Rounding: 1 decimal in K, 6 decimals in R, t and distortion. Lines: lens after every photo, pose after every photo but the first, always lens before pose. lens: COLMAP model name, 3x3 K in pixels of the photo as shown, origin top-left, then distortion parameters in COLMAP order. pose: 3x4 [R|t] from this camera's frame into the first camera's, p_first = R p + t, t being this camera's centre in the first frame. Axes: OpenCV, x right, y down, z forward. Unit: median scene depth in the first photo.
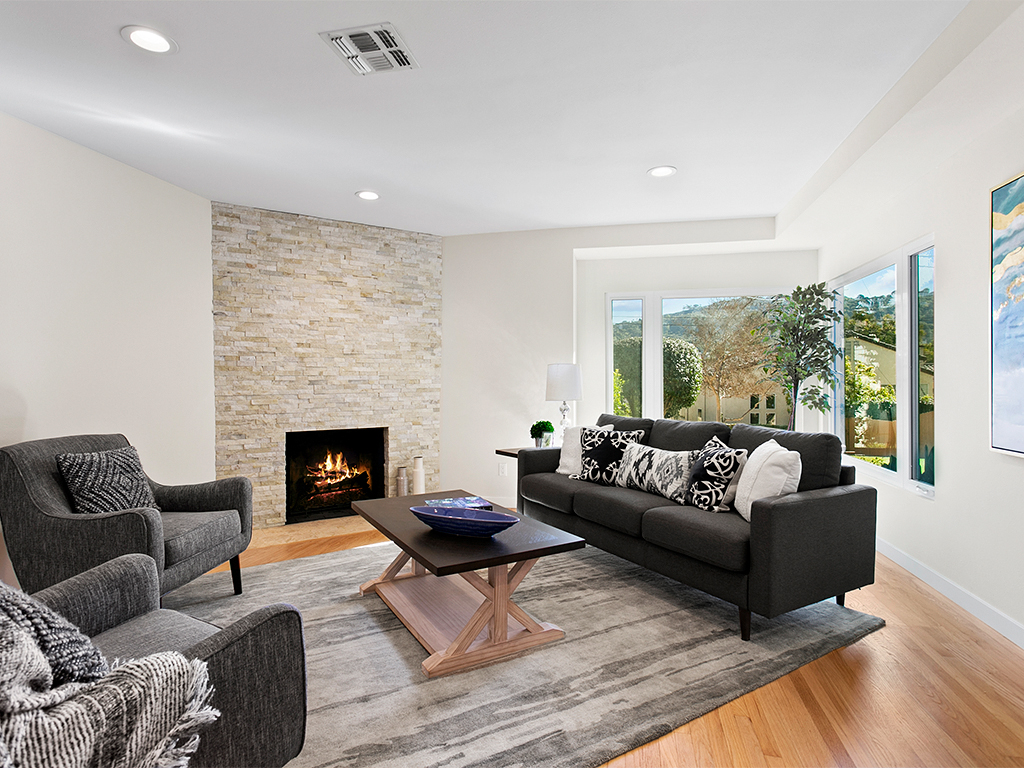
lens RADIAL K [[549.9, 0, 514.1], [0, 549.9, 373.0], [0, 0, 1]] dist [-0.001762, 0.002723]
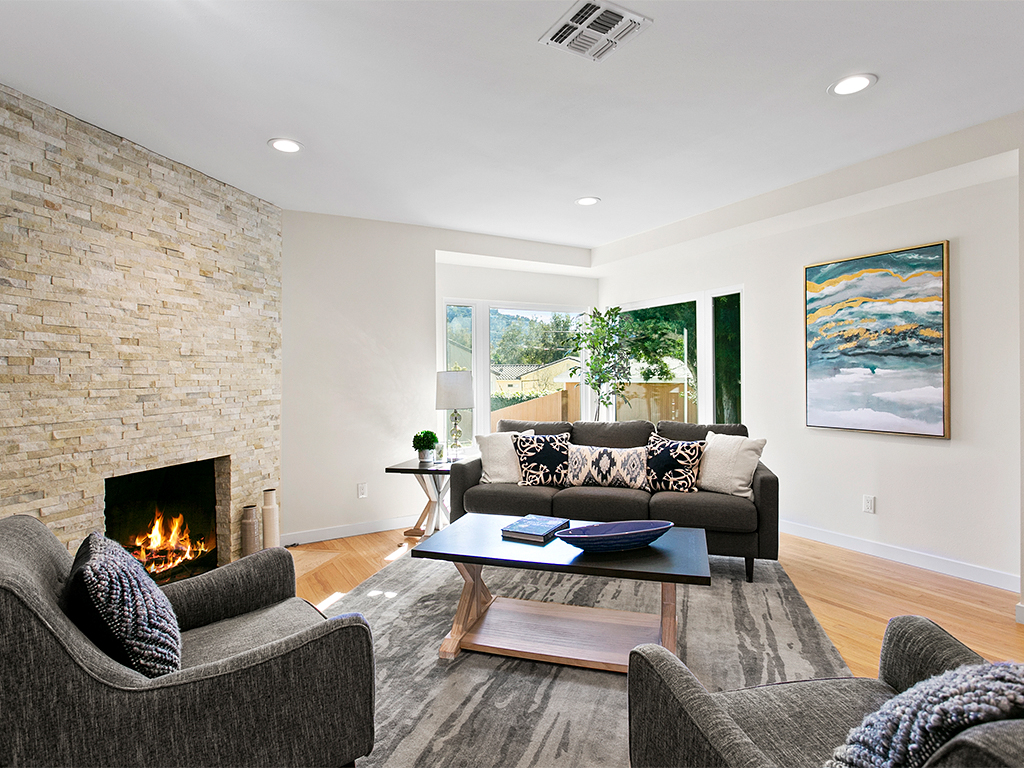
lens RADIAL K [[549.9, 0, 514.1], [0, 549.9, 373.0], [0, 0, 1]] dist [-0.001762, 0.002723]
pose [[0.740123, -0.001318, 0.672470, -0.500529], [0.000856, 0.999999, 0.001019, -0.013899], [-0.672471, -0.000178, 0.740124, 0.221822]]
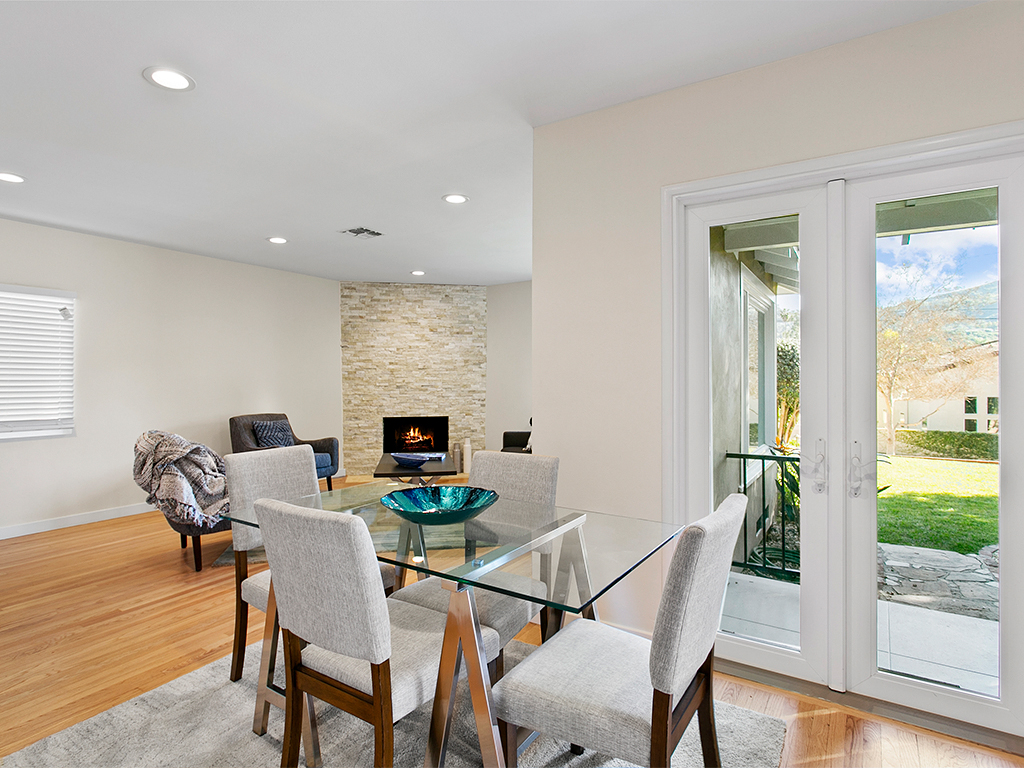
lens RADIAL K [[549.9, 0, 514.1], [0, 549.9, 373.0], [0, 0, 1]] dist [-0.001762, 0.002723]
pose [[0.938603, -0.004619, -0.344968, 0.523068], [0.004876, 0.999988, -0.000123, -0.022116], [0.344964, -0.001567, 0.938615, -0.403745]]
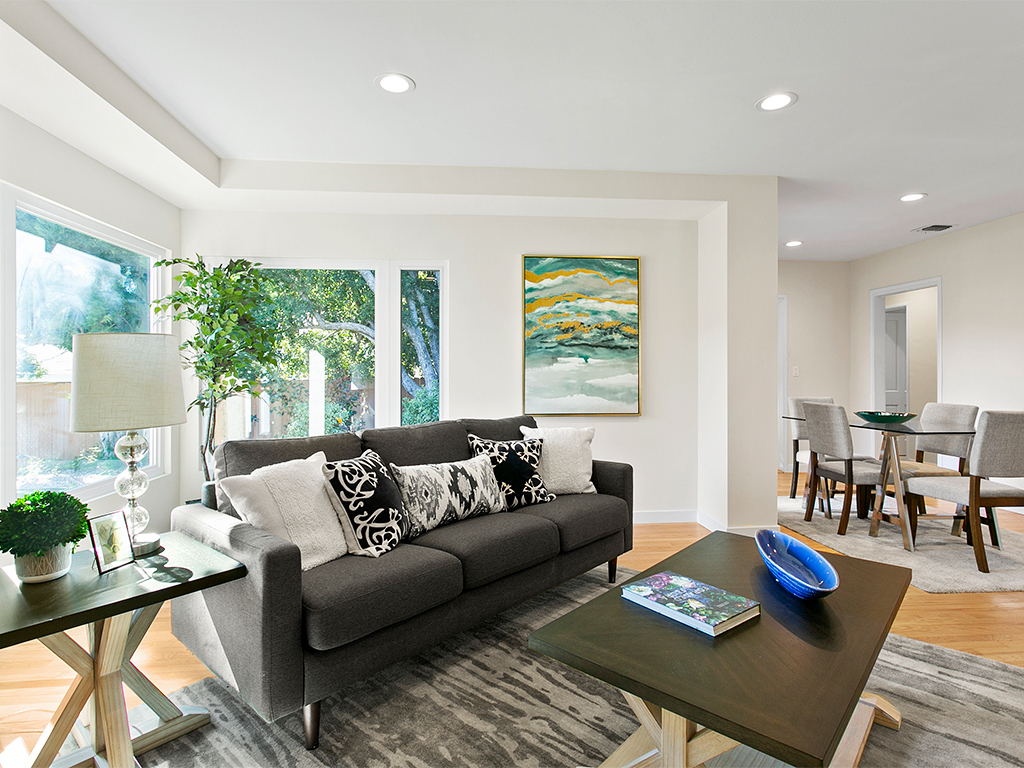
lens RADIAL K [[545.8, 0, 506.5], [0, 545.8, 370.8], [0, 0, 1]] dist [0.003154, 0.000184]
pose [[-0.290897, 0.006450, 0.956733, -0.382516], [-0.007682, 0.999929, -0.009077, 0.012031], [-0.956724, -0.009990, -0.290827, 0.885625]]
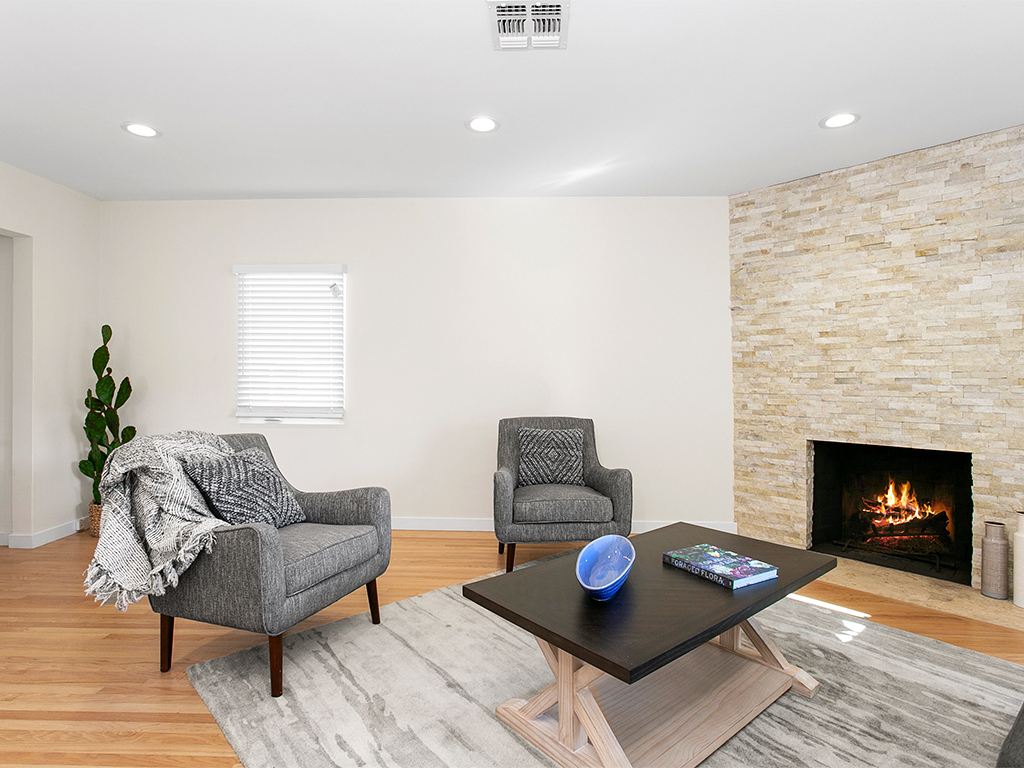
lens RADIAL K [[555.9, 0, 514.6], [0, 555.9, 372.1], [0, 0, 1]] dist [-0.000243, 0.000948]
pose [[0.175231, -0.004734, -0.984516, 0.347268], [0.005477, 0.999978, -0.003834, 0.005614], [0.984512, -0.004721, 0.175253, 0.421322]]
